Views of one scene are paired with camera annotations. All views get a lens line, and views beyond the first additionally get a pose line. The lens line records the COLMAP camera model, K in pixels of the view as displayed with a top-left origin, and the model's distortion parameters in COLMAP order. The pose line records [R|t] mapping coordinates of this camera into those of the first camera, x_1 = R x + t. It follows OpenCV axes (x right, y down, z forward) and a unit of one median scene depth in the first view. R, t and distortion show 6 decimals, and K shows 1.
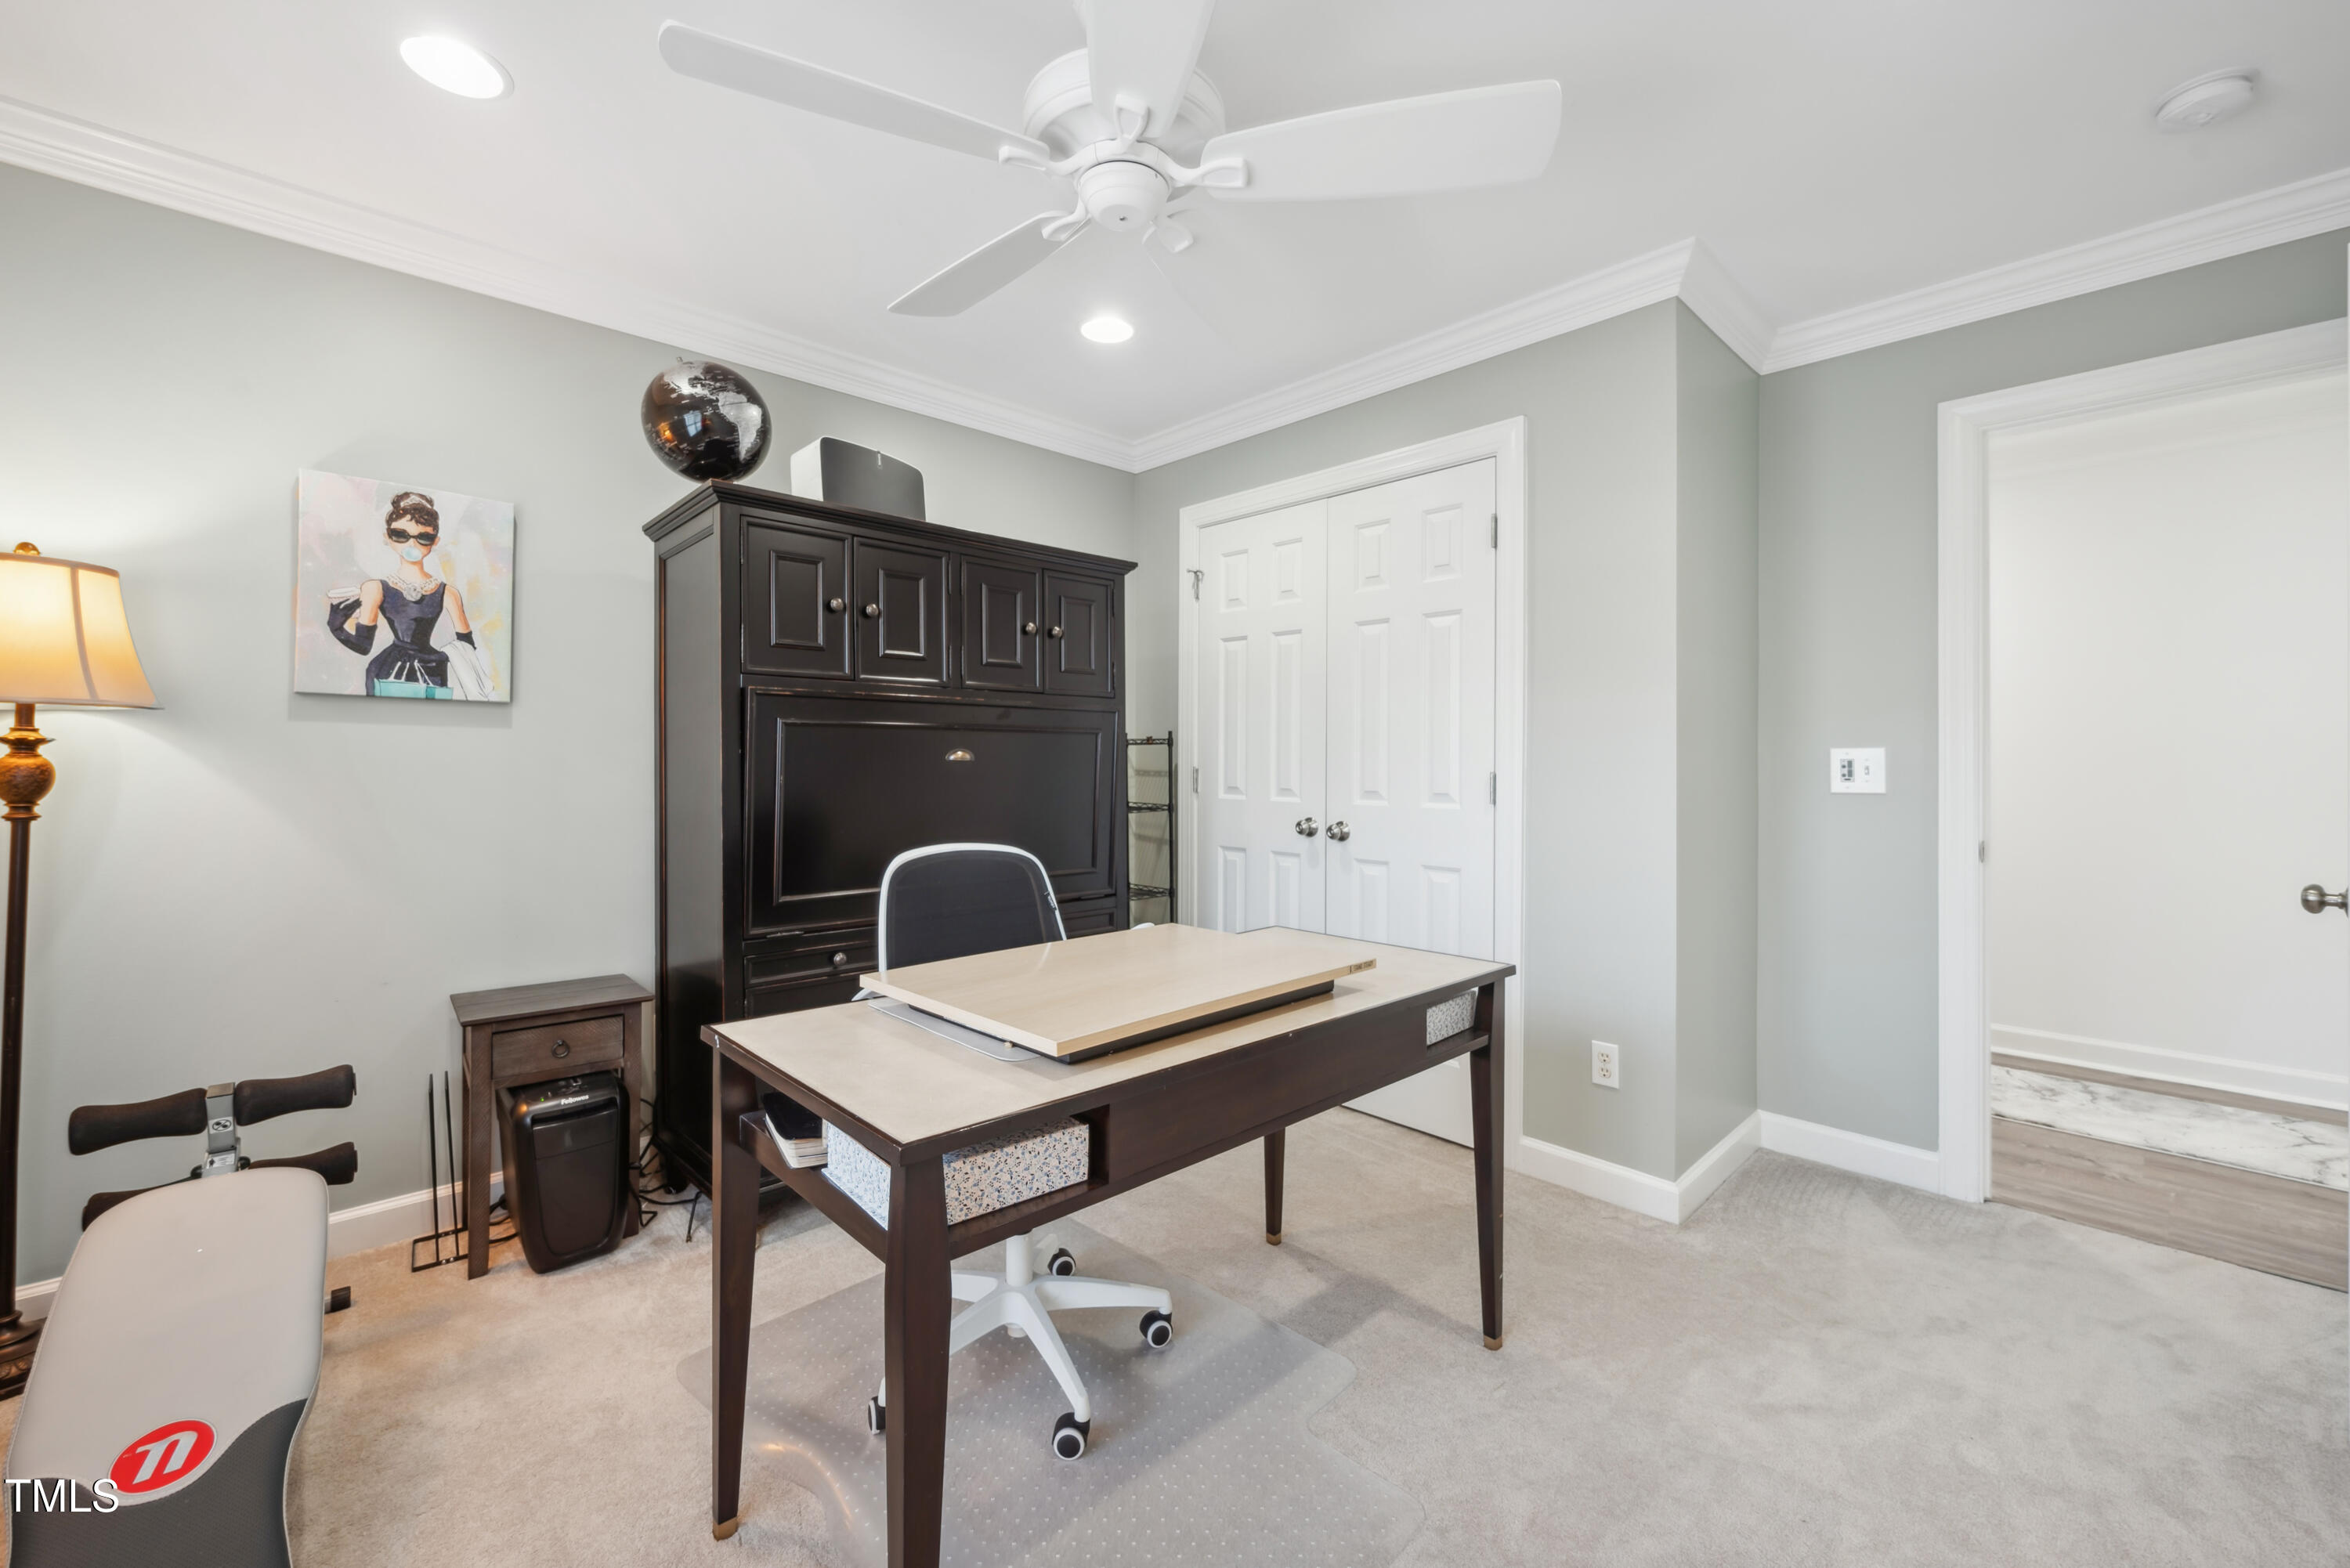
lens RADIAL K [[937.7, 0, 1167.8], [0, 937.7, 767.3], [0, 0, 1]] dist [-0.002160, -0.000107]
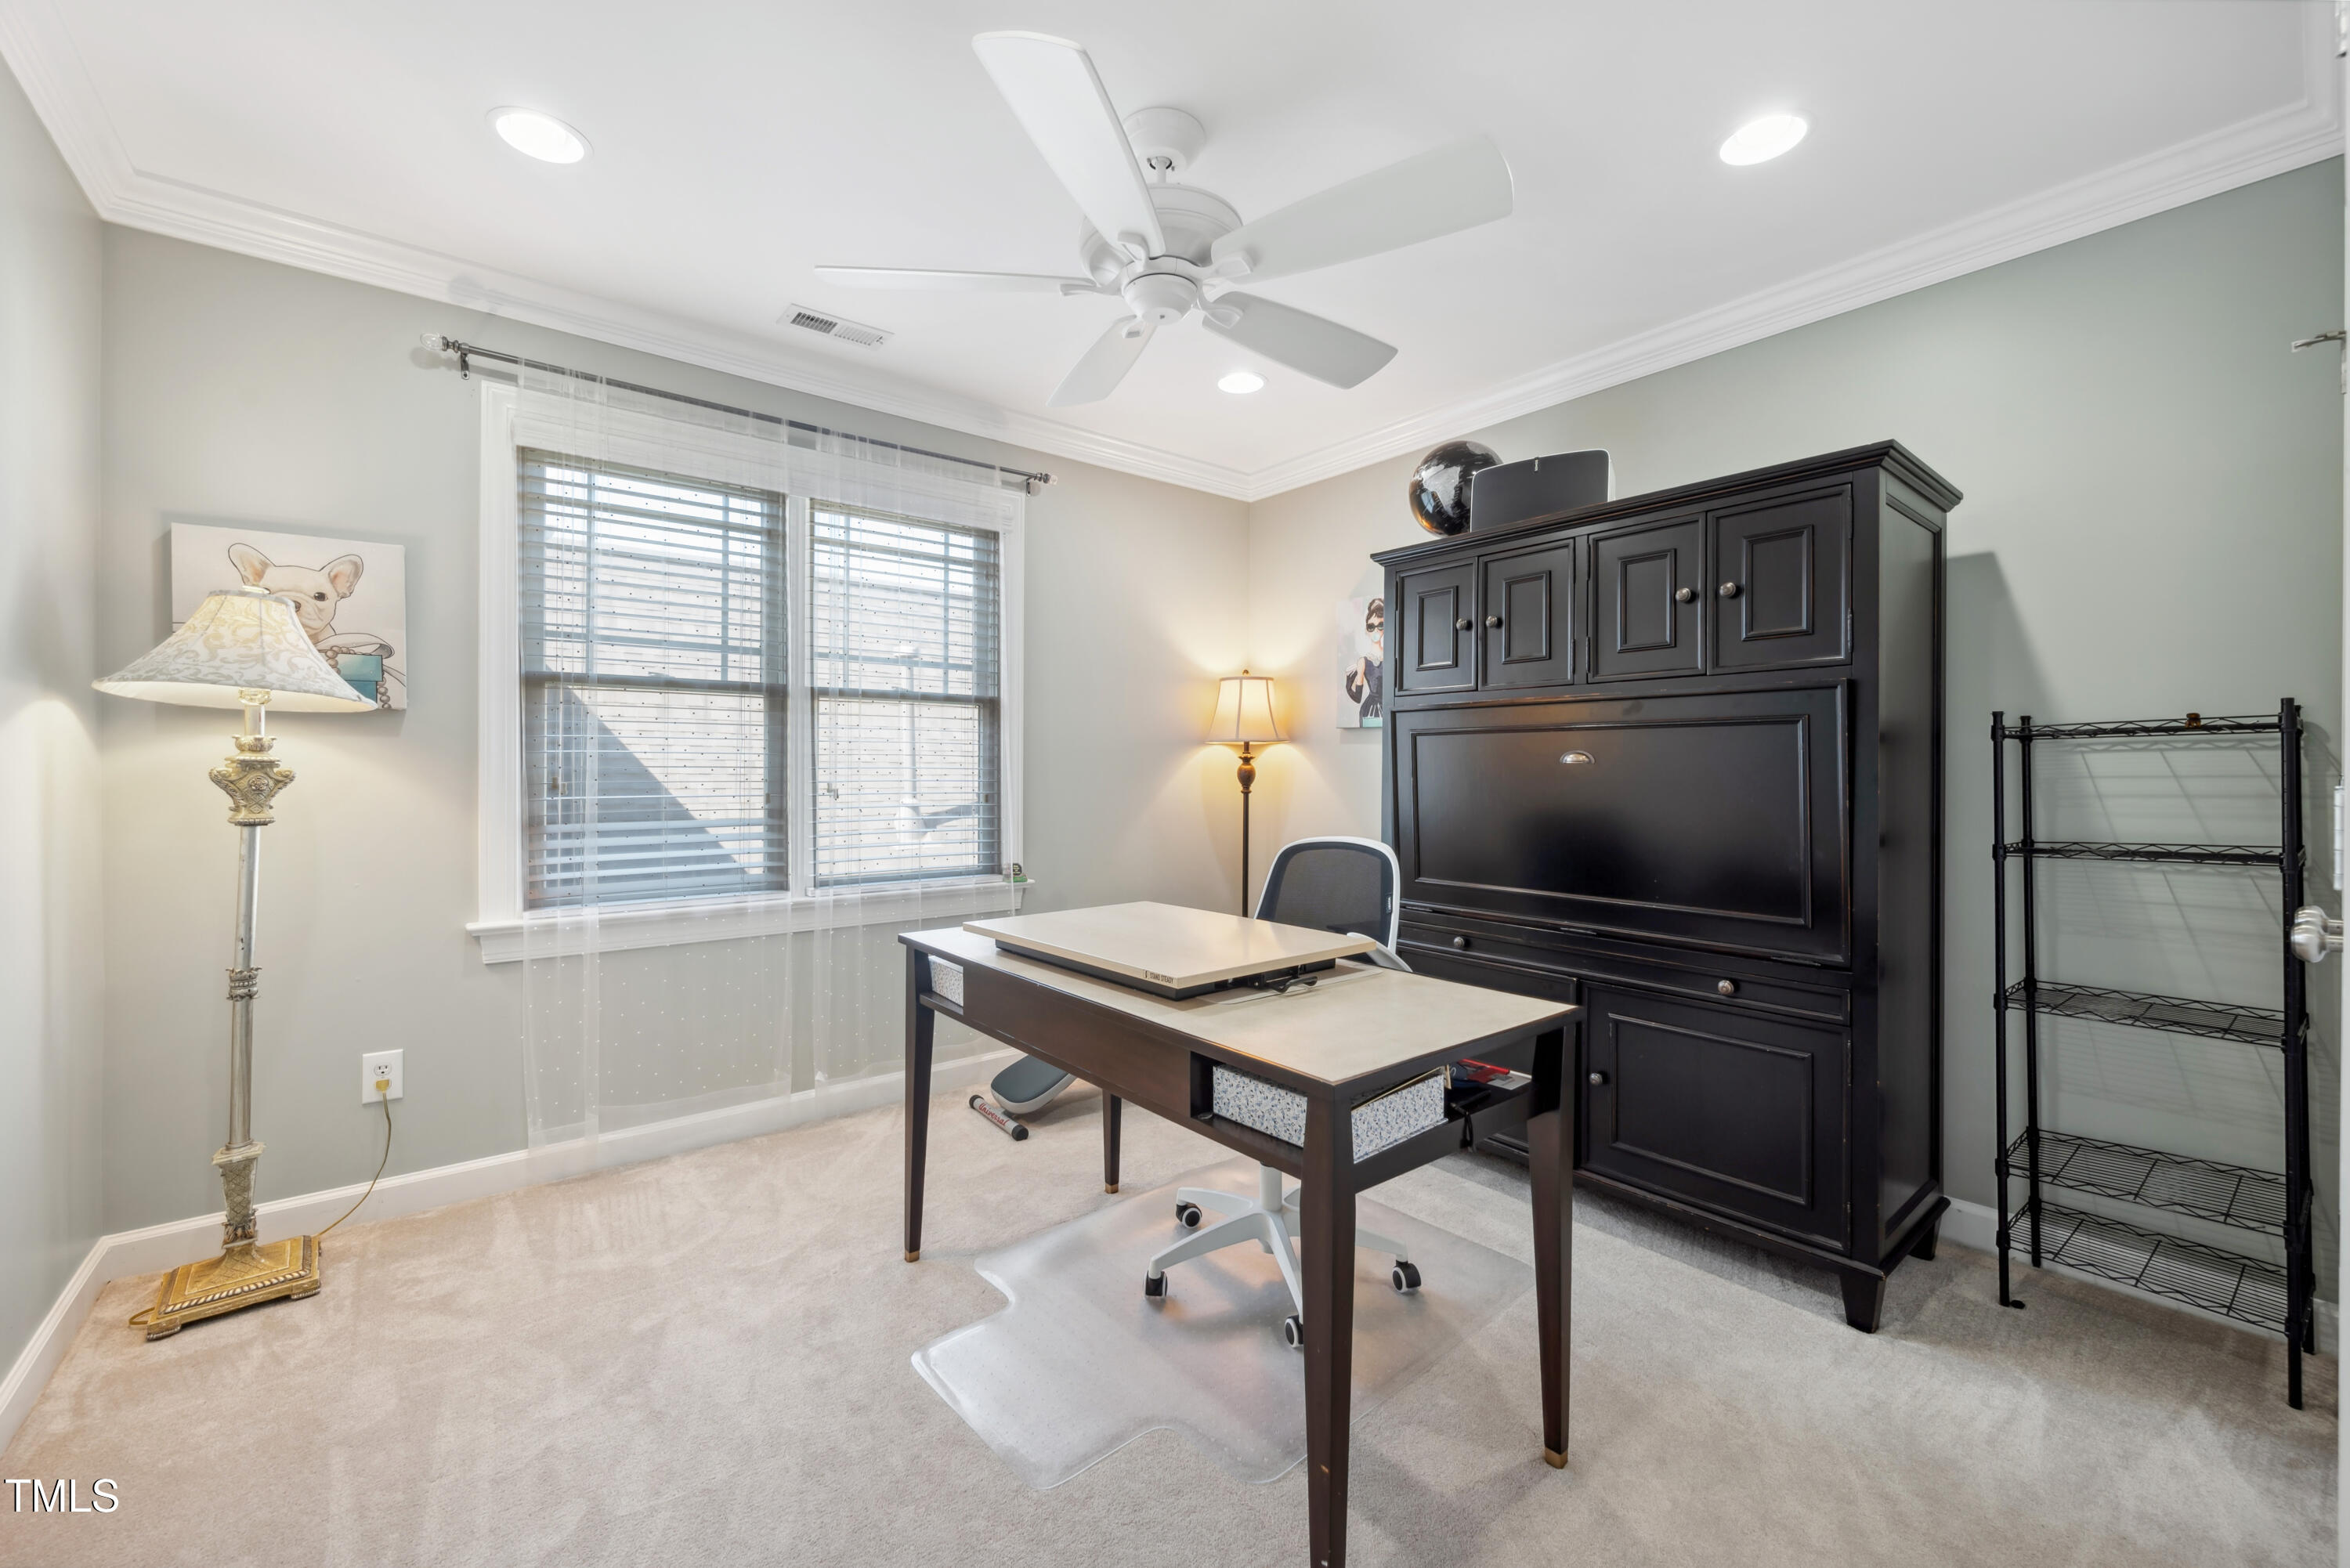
lens RADIAL K [[937.7, 0, 1167.8], [0, 937.7, 767.3], [0, 0, 1]] dist [-0.002160, -0.000107]
pose [[-0.084722, -0.001423, -0.996404, 0.863349], [-0.000212, 0.999999, -0.001410, -0.002093], [0.996405, 0.000092, -0.084722, 0.810665]]
